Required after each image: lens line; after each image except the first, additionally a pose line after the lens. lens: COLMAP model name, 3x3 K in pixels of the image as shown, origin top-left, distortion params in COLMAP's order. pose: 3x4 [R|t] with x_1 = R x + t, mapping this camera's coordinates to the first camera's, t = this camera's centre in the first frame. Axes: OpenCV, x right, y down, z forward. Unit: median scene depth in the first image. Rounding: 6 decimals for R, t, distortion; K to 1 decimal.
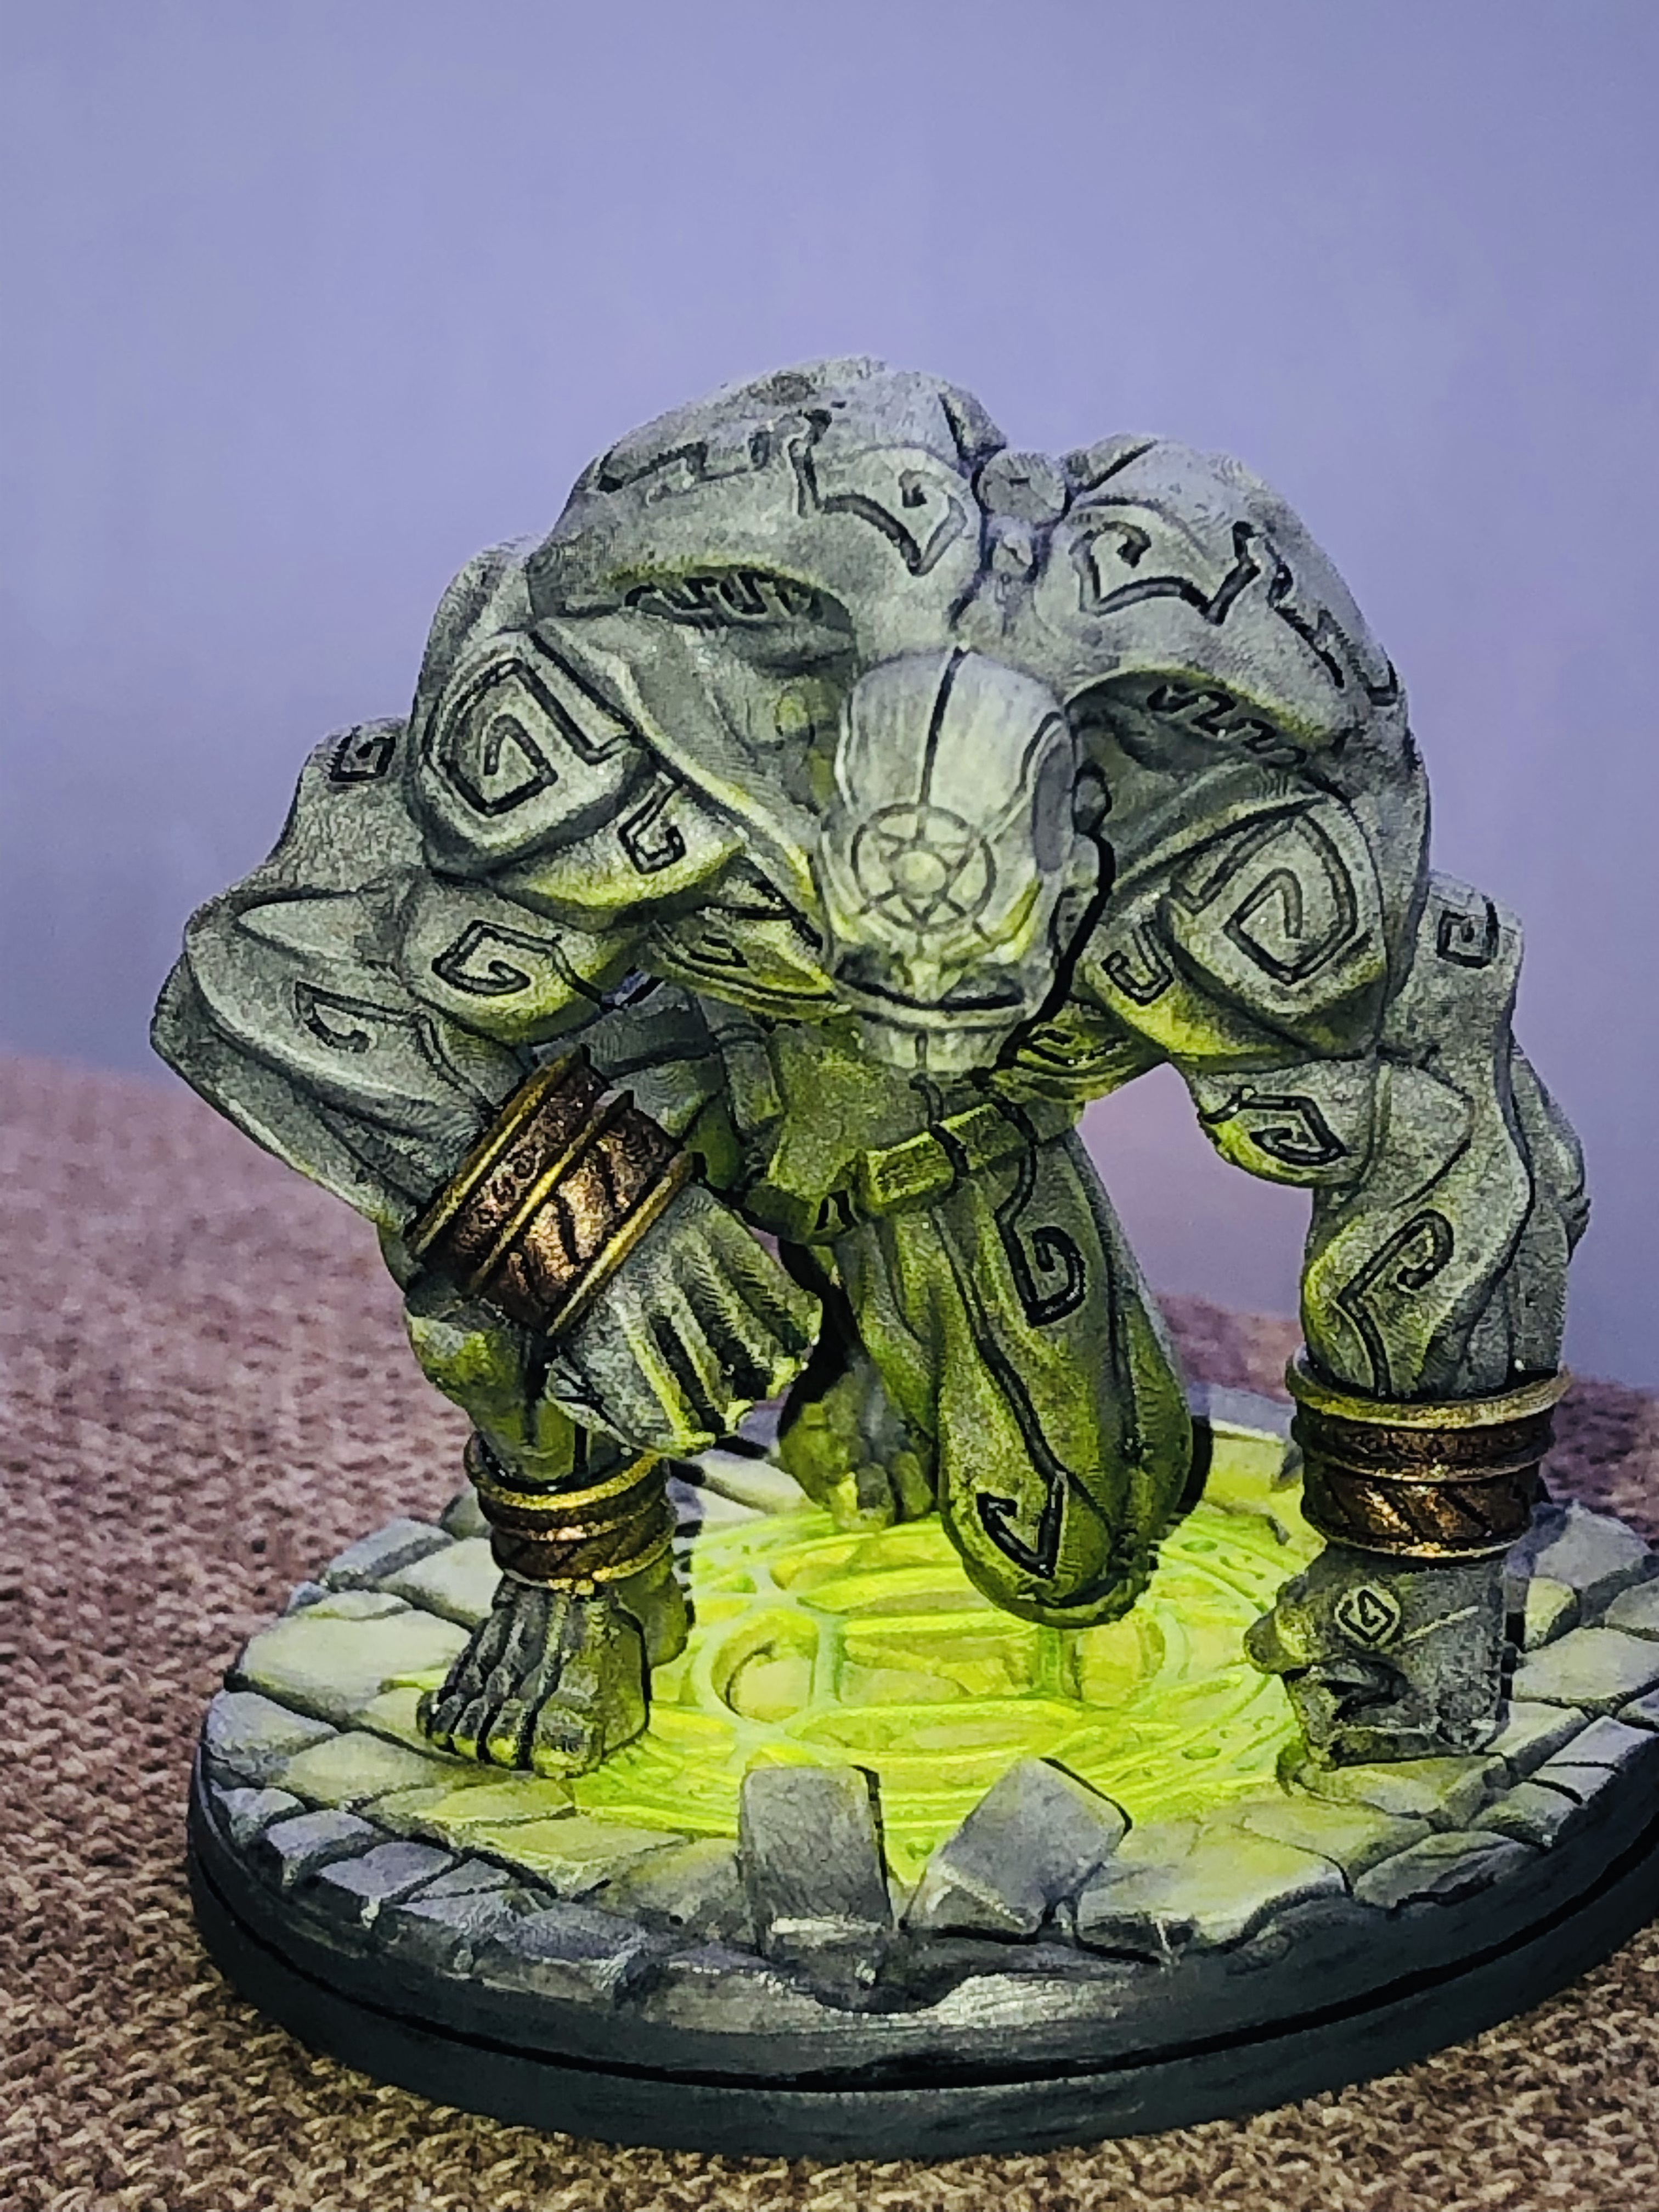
lens RADIAL K [[6243.1, 0, 827.5], [0, 6243.1, 1105.5], [0, 0, 1]] dist [0.092440, 0.000000]
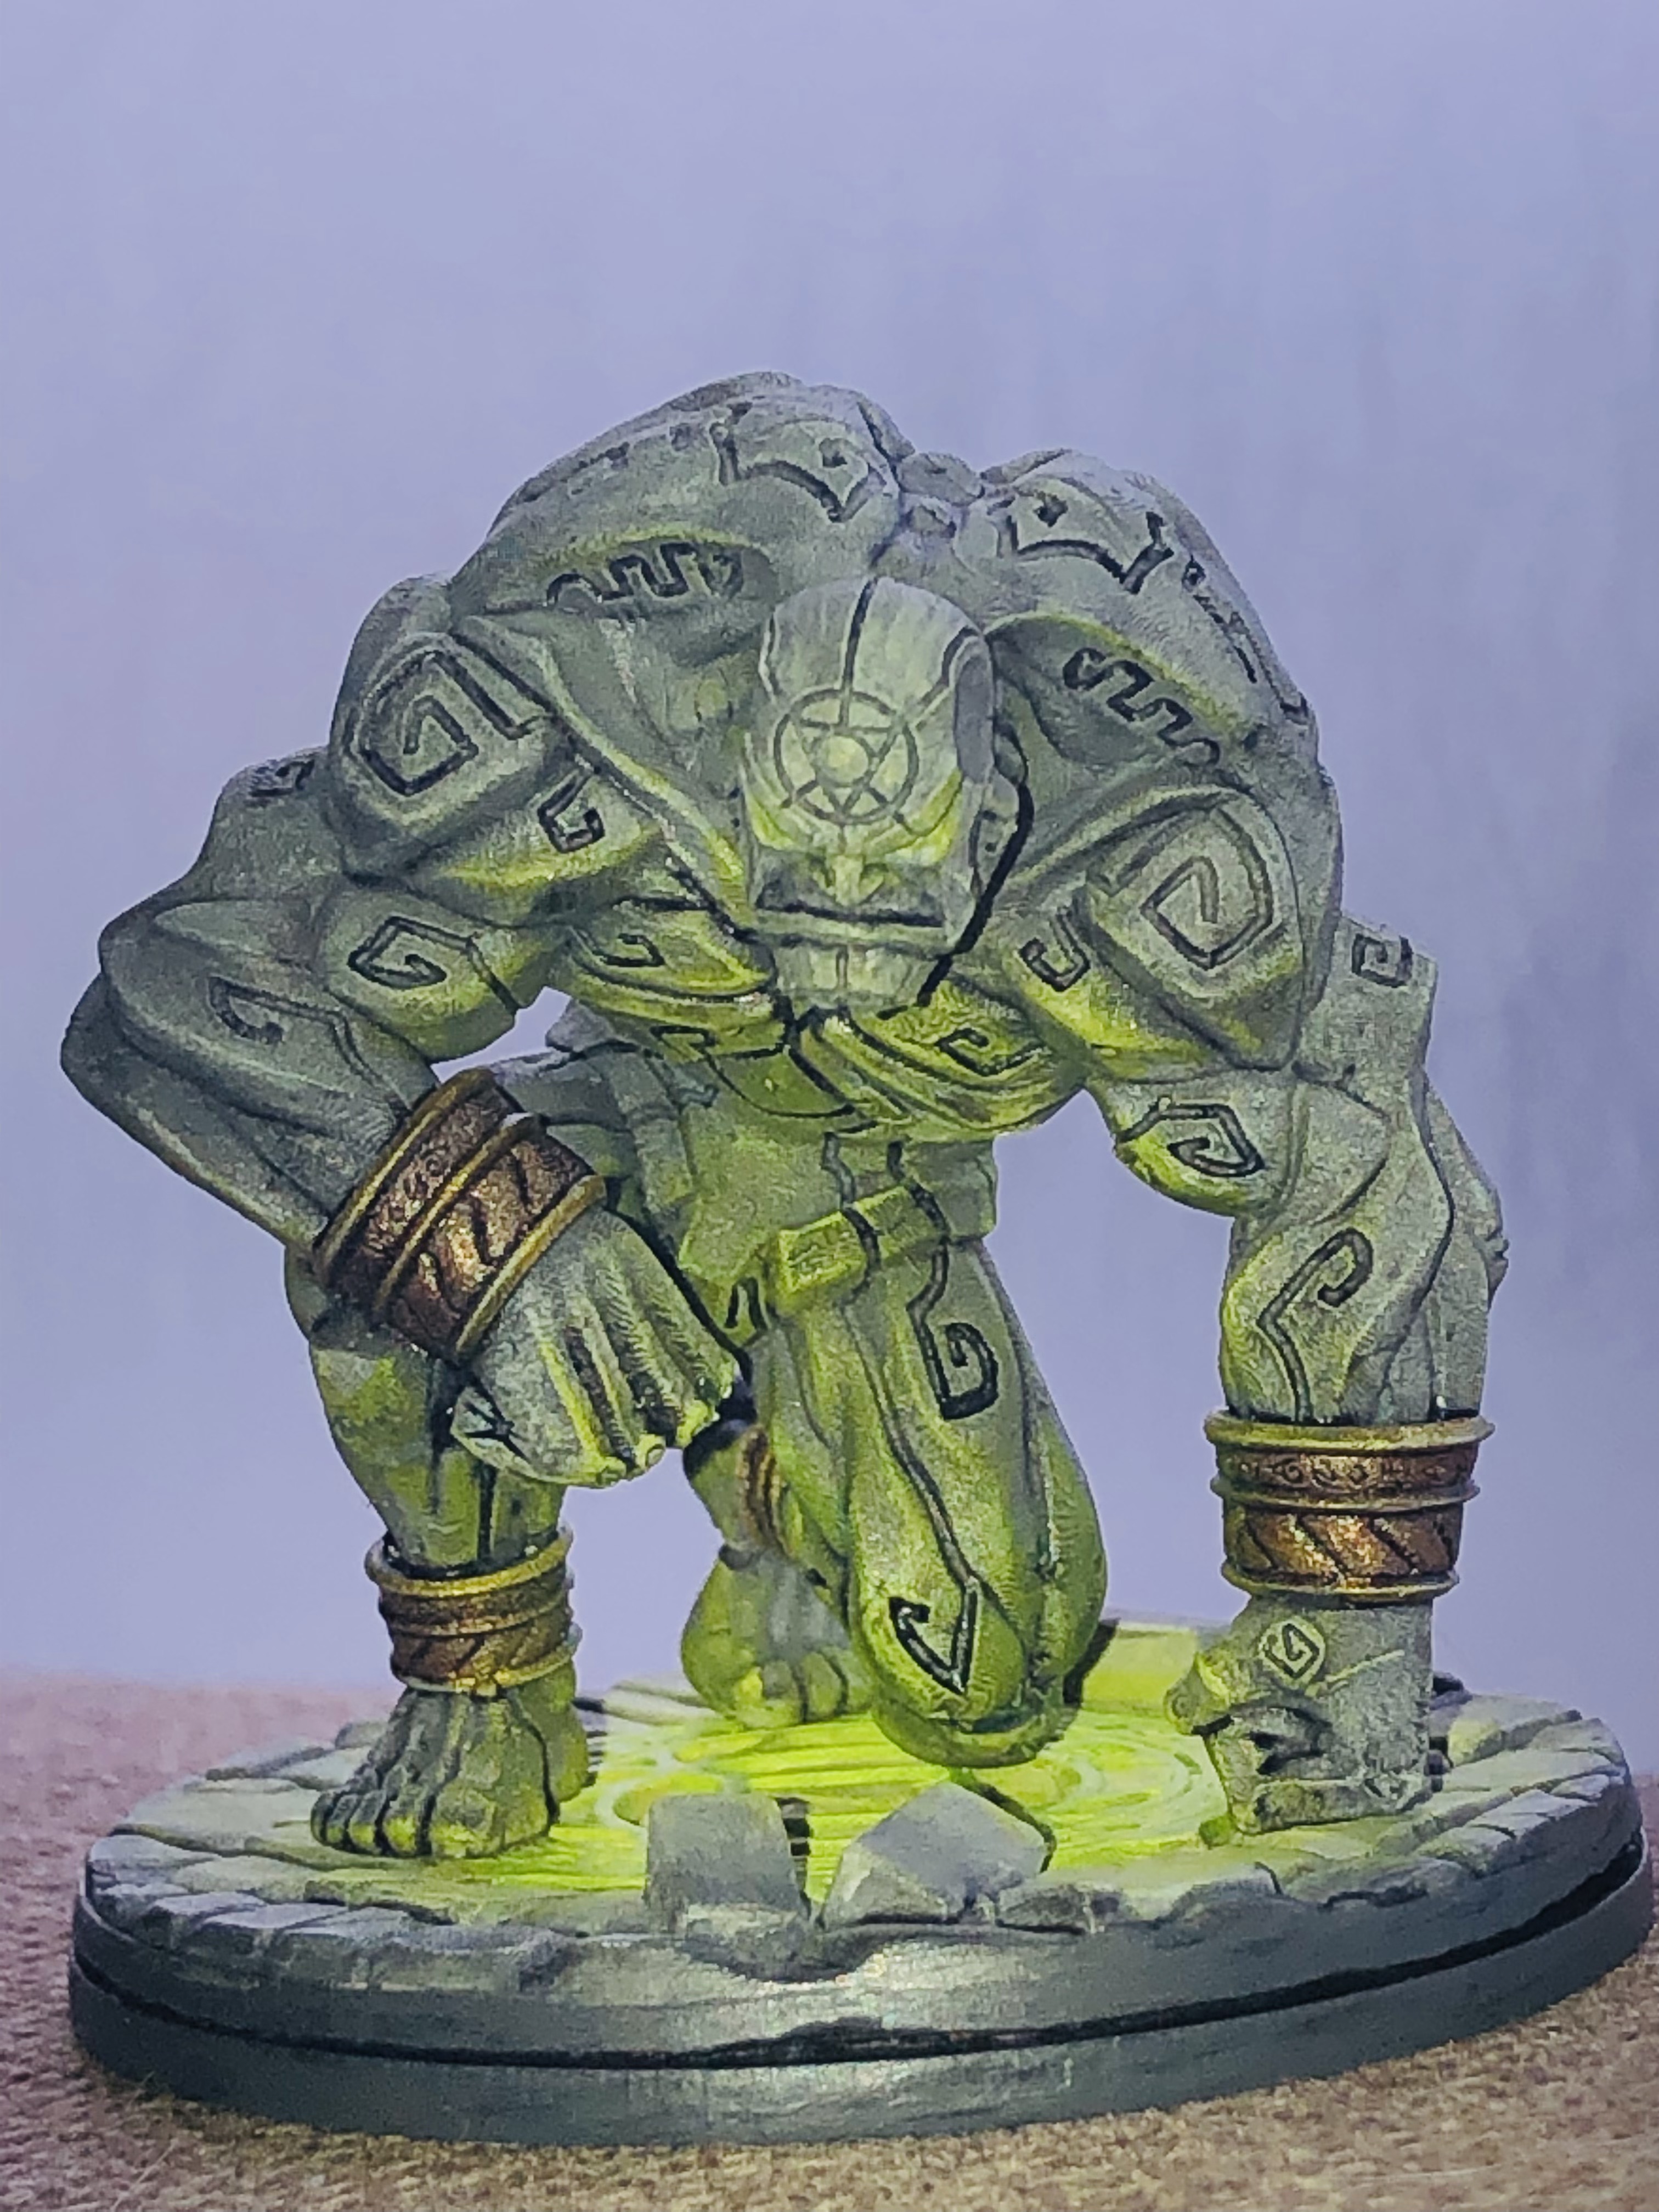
lens RADIAL K [[6243.1, 0, 831.1], [0, 6243.1, 1105.8], [0, 0, 1]] dist [0.092440, 0.000000]
pose [[0.999677, 0.006627, 0.024553, -0.010343], [-0.000955, 0.974552, -0.224161, 0.221174], [-0.025414, 0.224066, 0.974243, 0.031201]]
